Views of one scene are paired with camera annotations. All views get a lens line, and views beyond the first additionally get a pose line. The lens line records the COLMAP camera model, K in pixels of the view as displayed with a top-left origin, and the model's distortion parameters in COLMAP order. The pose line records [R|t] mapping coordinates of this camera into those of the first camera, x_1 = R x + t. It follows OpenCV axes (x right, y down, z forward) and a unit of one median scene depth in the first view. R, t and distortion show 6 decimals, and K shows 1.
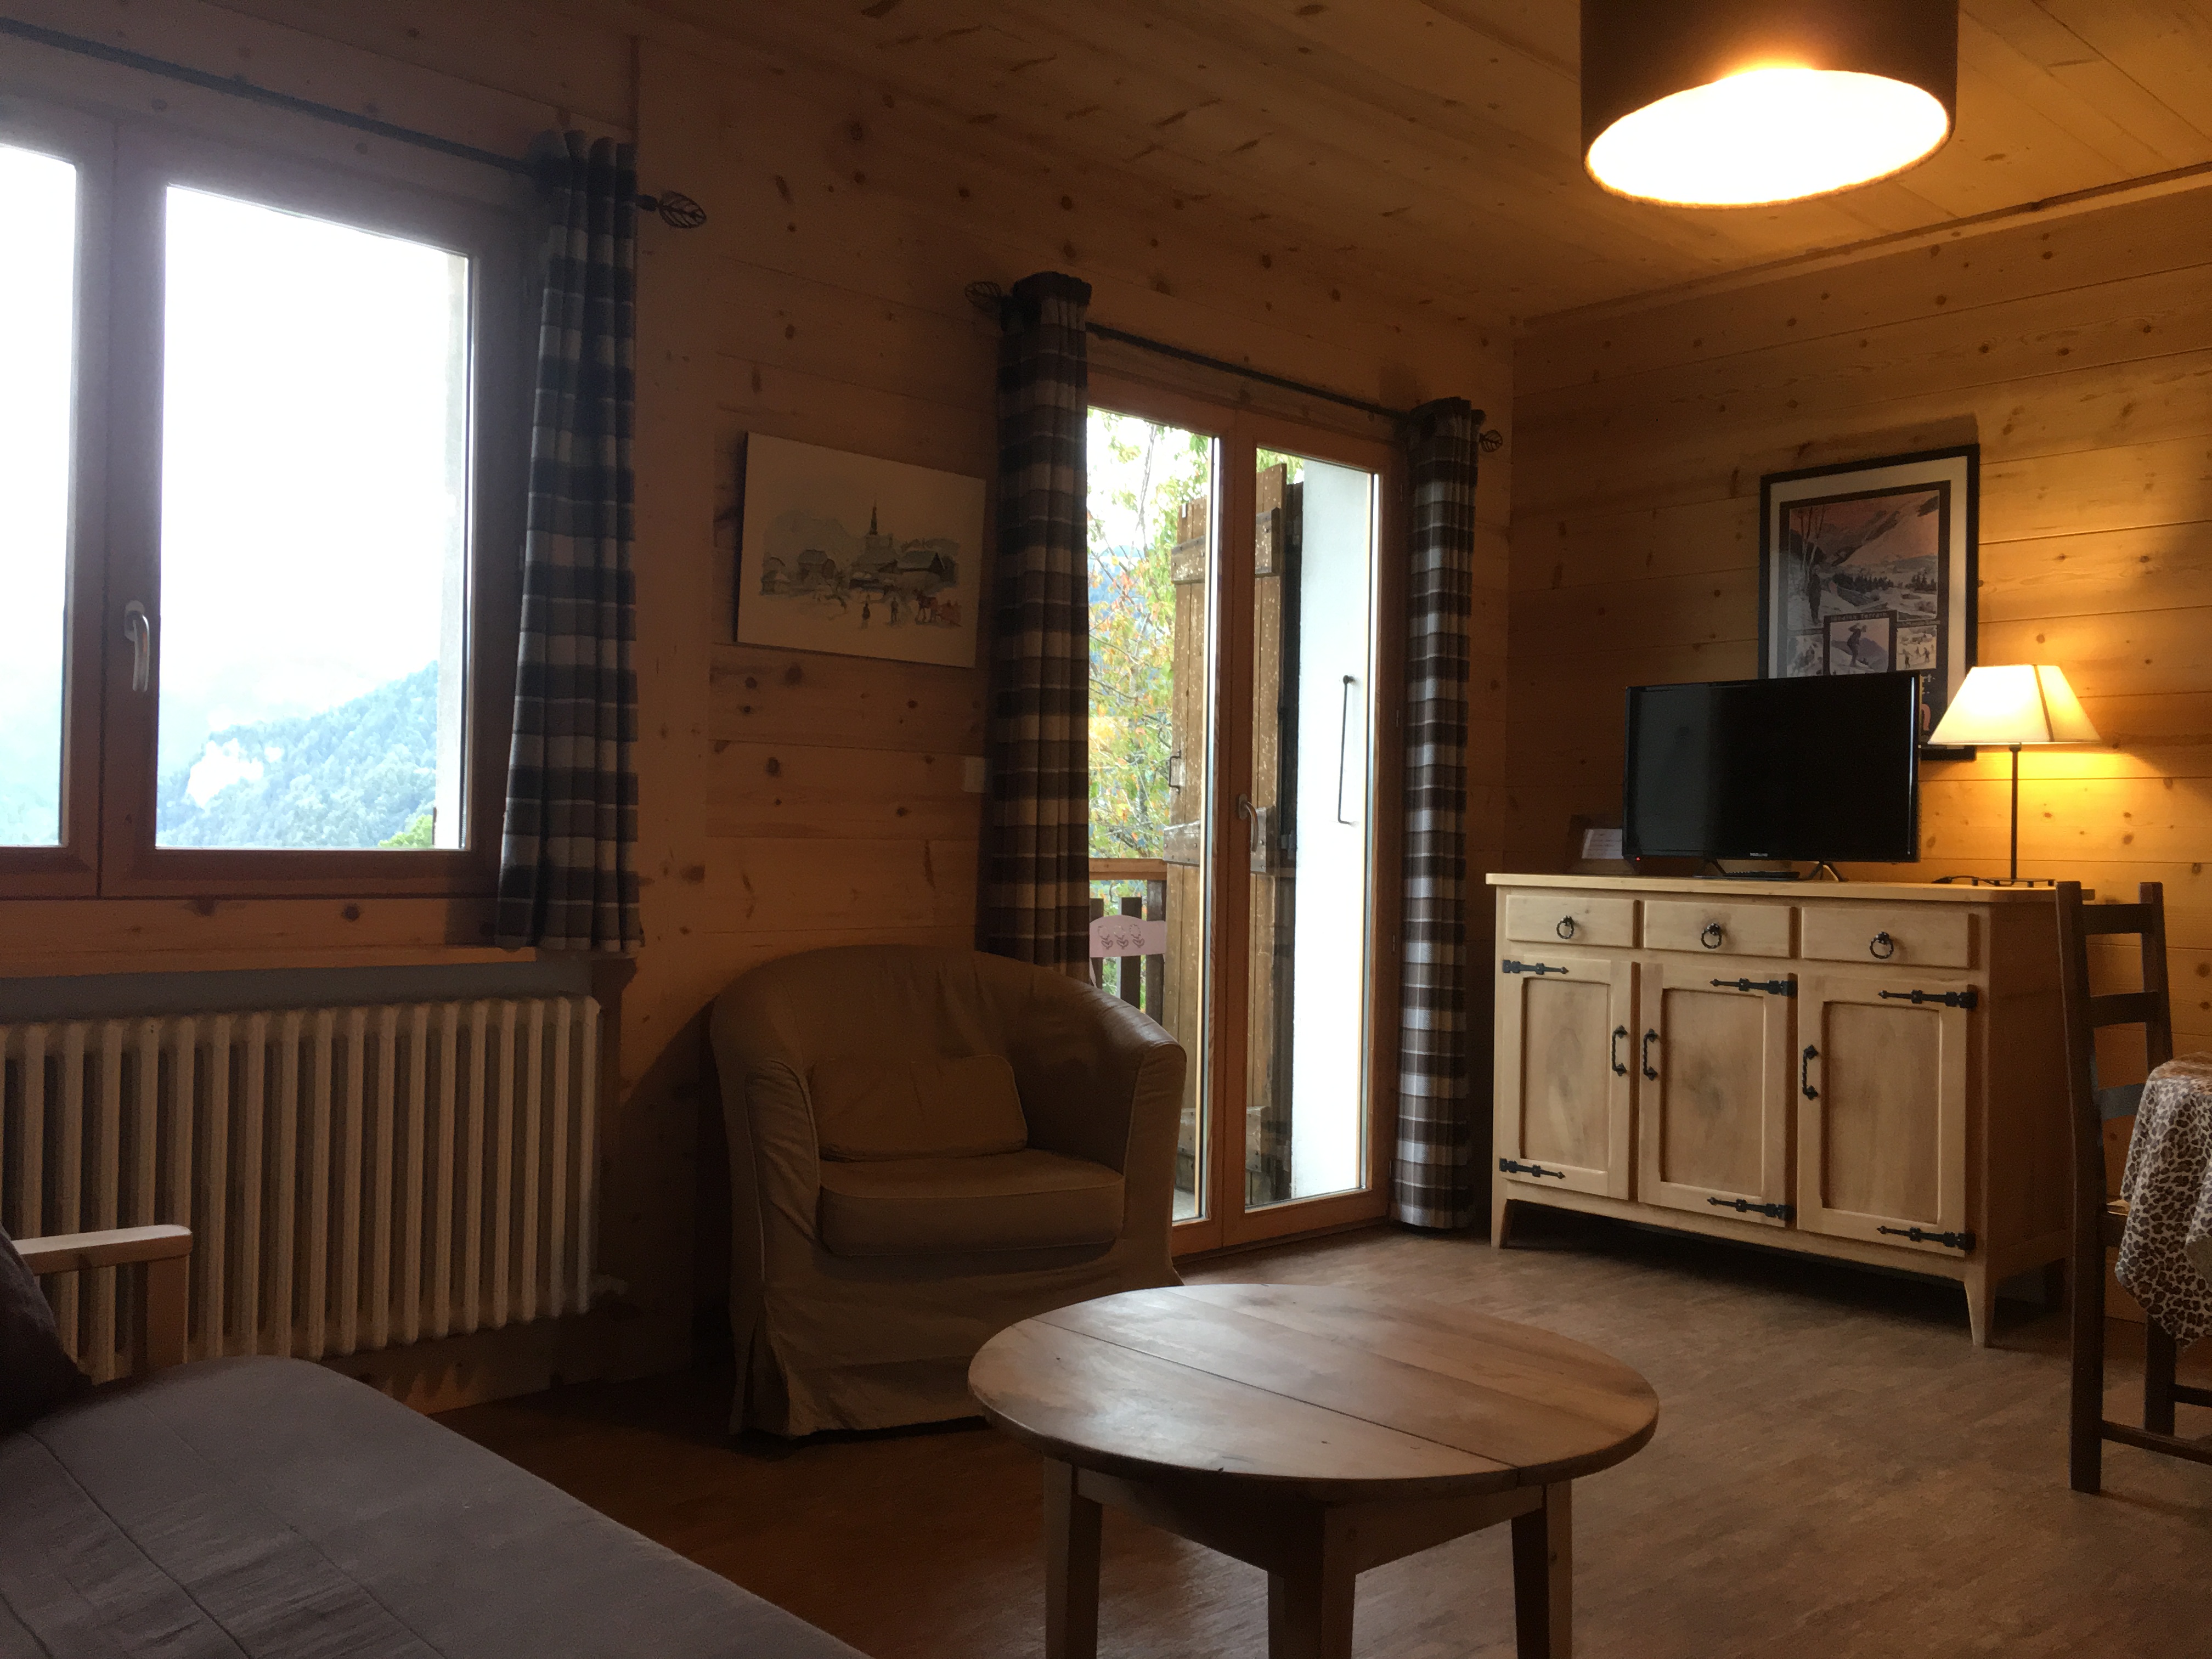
lens RADIAL K [[1897.8, 0, 1104.7], [0, 1897.8, 830.0], [0, 0, 1]] dist [0.075286, -0.098029]
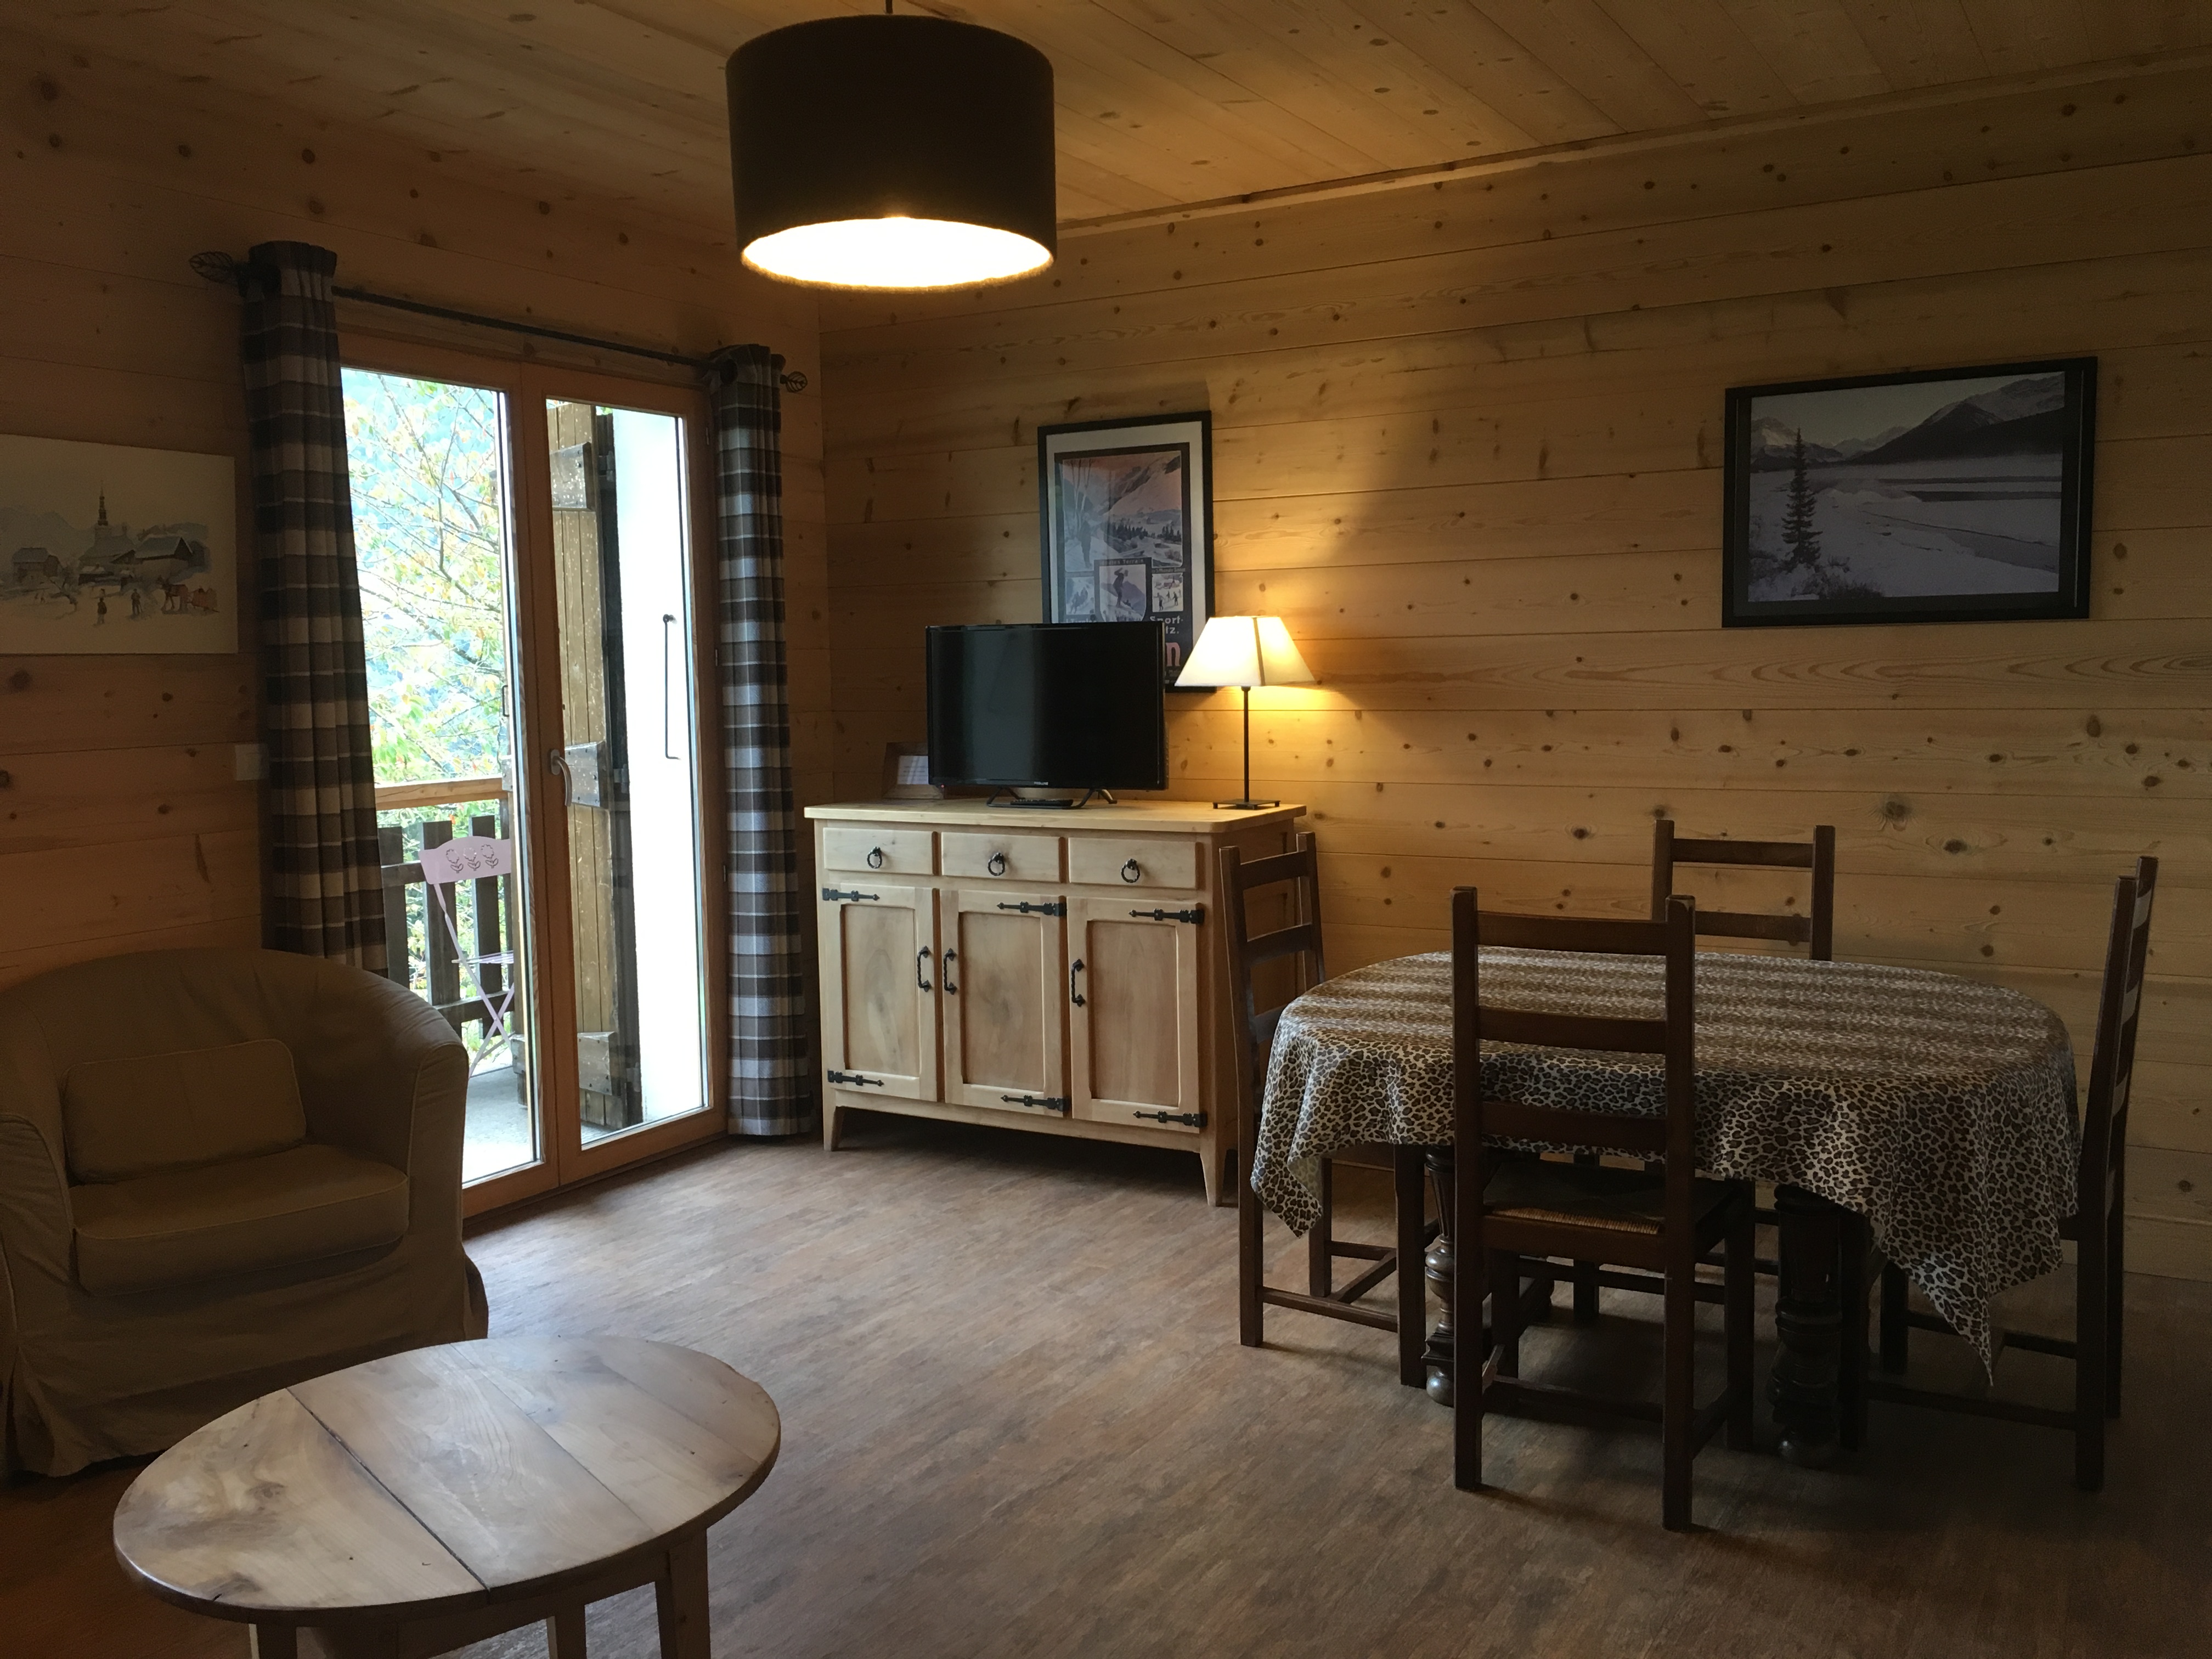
lens RADIAL K [[1897.8, 0, 1117.8], [0, 1897.8, 829.8], [0, 0, 1]] dist [0.075286, -0.098029]
pose [[0.957250, -0.063217, 0.282268, 0.076856], [0.034220, 0.993723, 0.106502, -0.082018], [-0.287229, -0.092290, 0.953405, -0.072726]]
